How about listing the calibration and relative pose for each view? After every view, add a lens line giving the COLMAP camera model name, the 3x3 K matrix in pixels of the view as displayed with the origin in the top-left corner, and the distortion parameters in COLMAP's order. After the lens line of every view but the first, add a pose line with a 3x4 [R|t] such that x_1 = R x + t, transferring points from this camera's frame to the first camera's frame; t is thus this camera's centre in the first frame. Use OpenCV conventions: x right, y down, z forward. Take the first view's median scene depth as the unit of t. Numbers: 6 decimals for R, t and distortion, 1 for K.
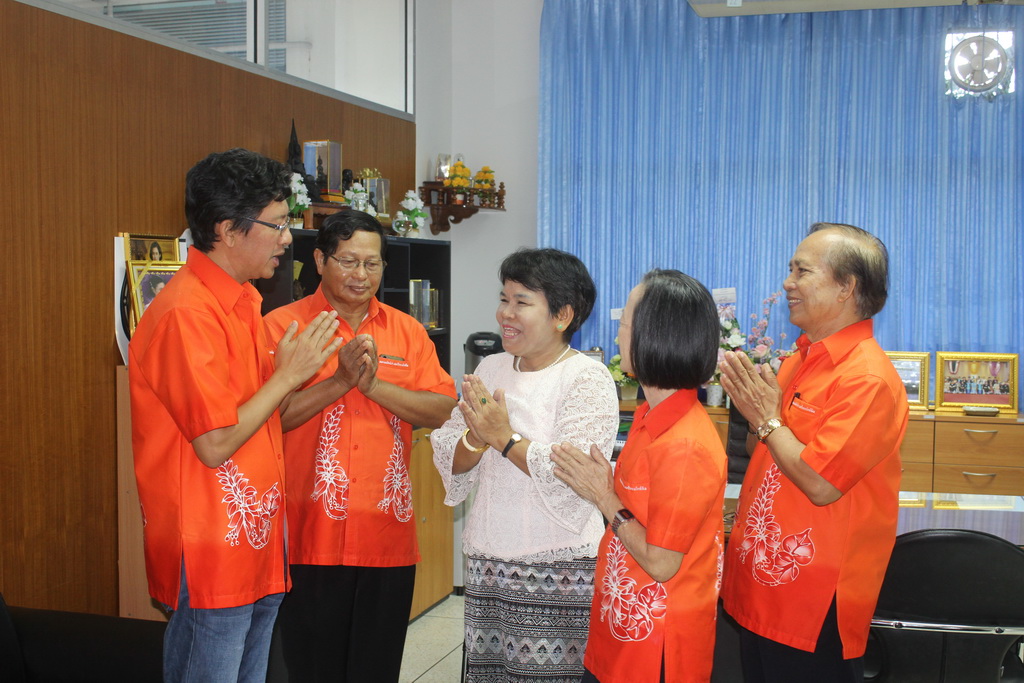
lens RADIAL K [[1401.2, 0, 506.9], [0, 1401.2, 317.5], [0, 0, 1]] dist [-0.020978, 0.000000]
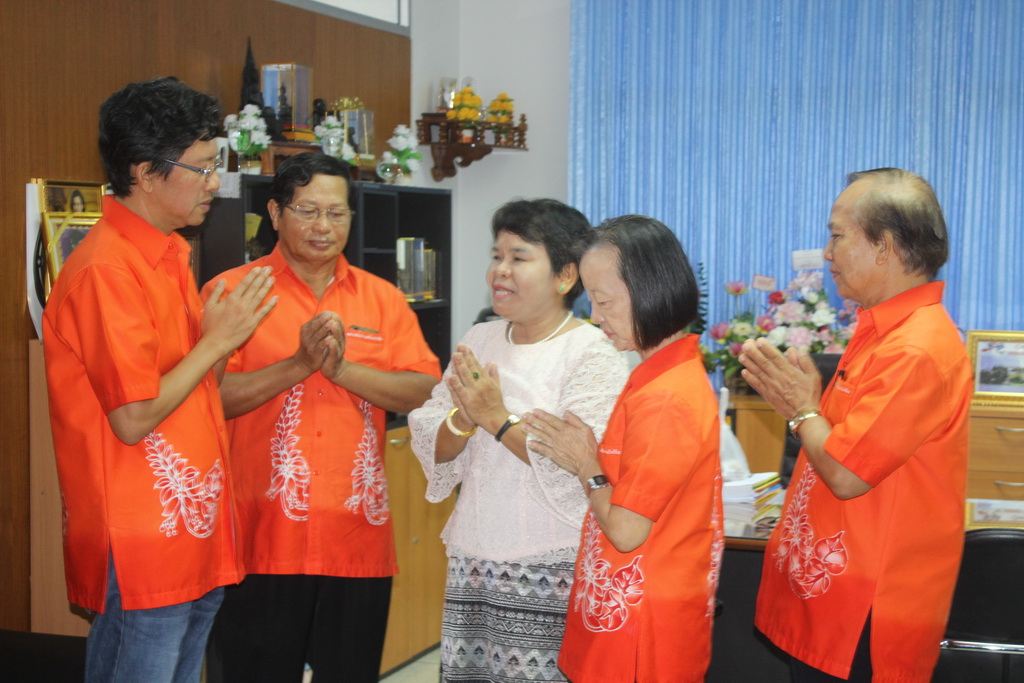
lens RADIAL K [[1945.9, 0, 512.1], [0, 1945.9, 352.3], [0, 0, 1]] dist [0.058348, 0.000000]
pose [[0.999587, 0.001915, -0.028663, 0.022996], [-0.001134, 0.999628, 0.027242, 0.006373], [0.028705, -0.027198, 0.999218, -0.087104]]
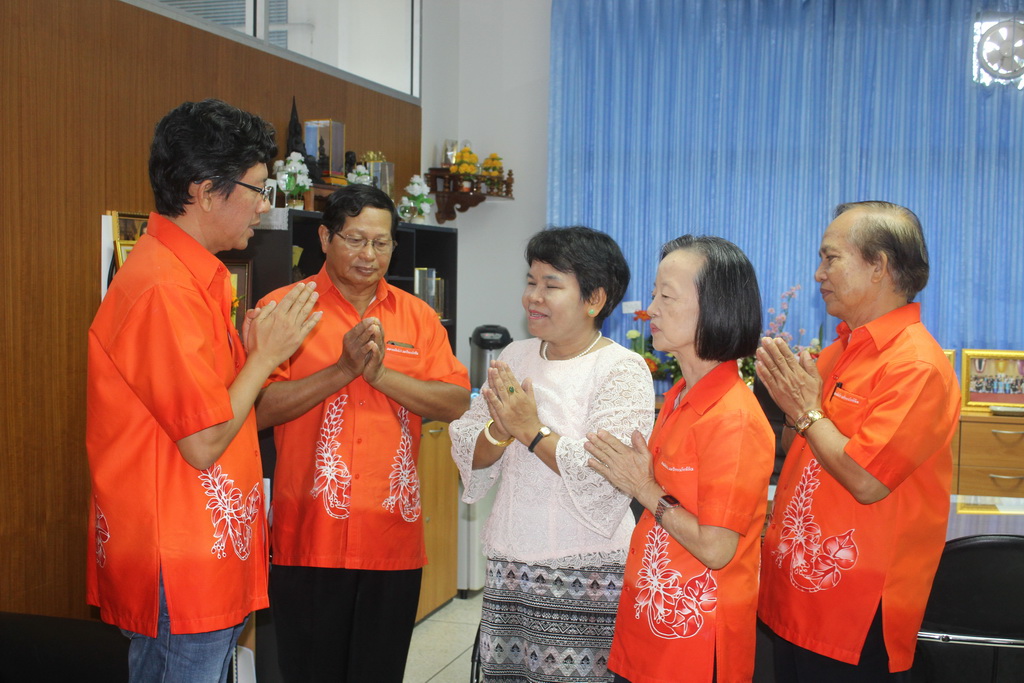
lens RADIAL K [[1401.2, 0, 517.2], [0, 1401.2, 315.5], [0, 0, 1]] dist [-0.020978, 0.000000]
pose [[0.999922, 0.008486, 0.009128, -0.007084], [-0.008463, 0.999961, -0.002631, 0.006305], [-0.009150, 0.002553, 0.999955, 0.040691]]
